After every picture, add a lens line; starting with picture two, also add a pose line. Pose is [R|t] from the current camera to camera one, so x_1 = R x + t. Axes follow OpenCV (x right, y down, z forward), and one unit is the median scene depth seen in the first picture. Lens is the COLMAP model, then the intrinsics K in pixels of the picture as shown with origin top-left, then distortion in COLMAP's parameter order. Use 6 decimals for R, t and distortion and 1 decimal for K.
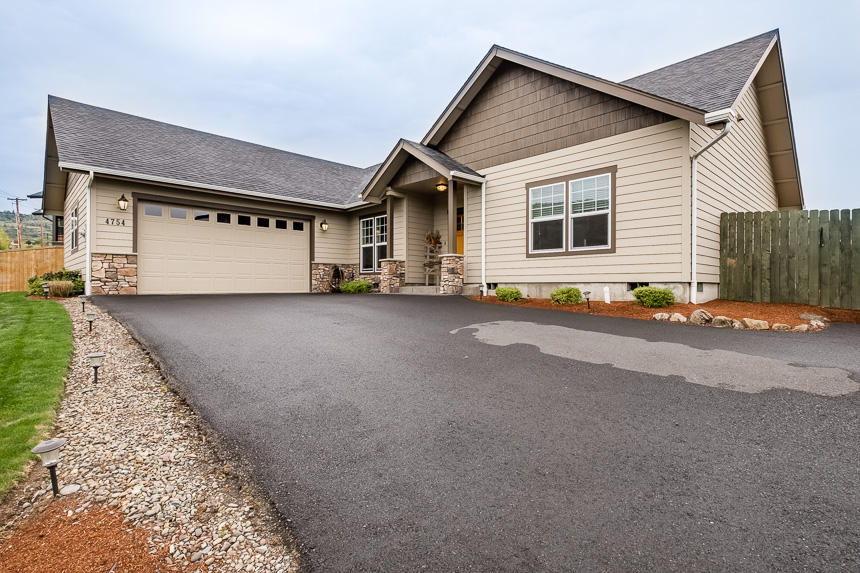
lens RADIAL K [[428.3, 0, 431.3], [0, 428.3, 287.9], [0, 0, 1]] dist [0.005890, 0.001410]
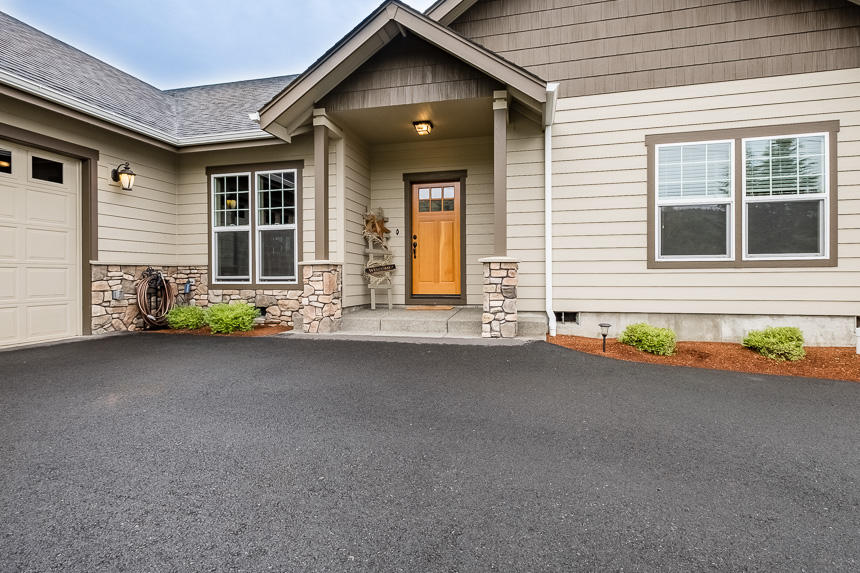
lens RADIAL K [[428.3, 0, 429.7], [0, 428.3, 278.9], [0, 0, 1]] dist [0.005890, 0.001410]
pose [[0.845828, -0.011366, 0.533334, -0.249176], [0.008674, 0.999934, 0.007553, -0.049601], [-0.533385, -0.001762, 0.845871, 0.530348]]
